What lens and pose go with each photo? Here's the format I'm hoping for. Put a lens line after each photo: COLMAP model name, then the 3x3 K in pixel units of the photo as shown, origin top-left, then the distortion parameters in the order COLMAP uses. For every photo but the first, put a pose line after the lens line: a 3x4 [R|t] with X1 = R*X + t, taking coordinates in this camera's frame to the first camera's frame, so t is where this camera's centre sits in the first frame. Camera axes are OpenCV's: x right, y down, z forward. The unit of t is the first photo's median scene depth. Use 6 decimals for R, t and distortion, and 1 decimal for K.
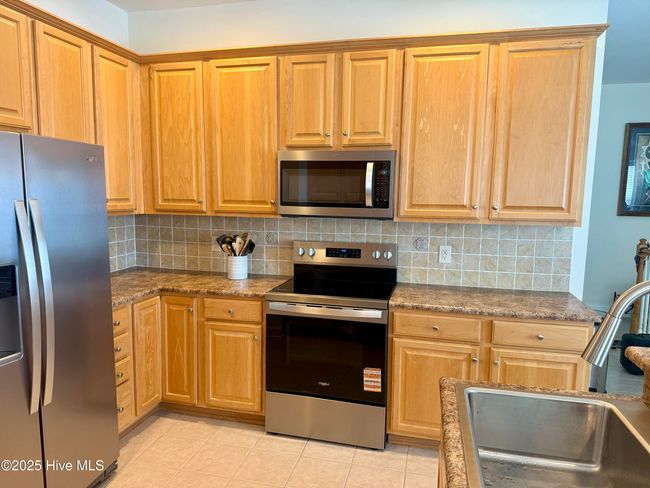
lens RADIAL K [[454.2, 0, 325.0], [0, 454.2, 244.0], [0, 0, 1]] dist [0.087847, -0.136982]
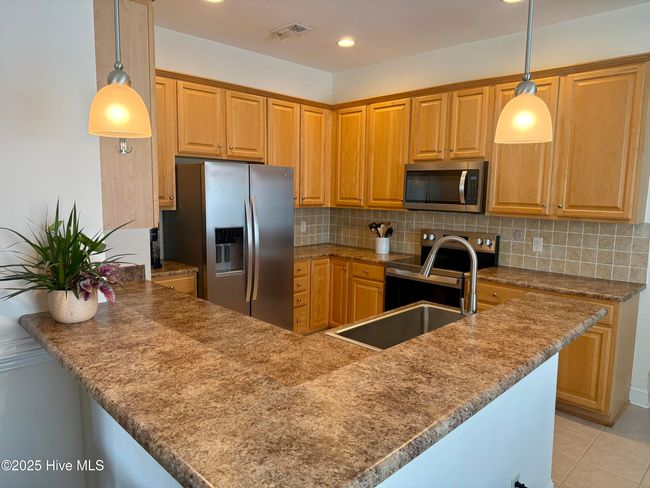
lens RADIAL K [[454.2, 0, 325.0], [0, 454.2, 244.0], [0, 0, 1]] dist [0.087847, -0.136982]
pose [[0.856902, 0.061830, -0.511758, 0.425847], [-0.061878, 0.997940, 0.016961, 0.037044], [0.511752, 0.017132, 0.858962, -0.353700]]
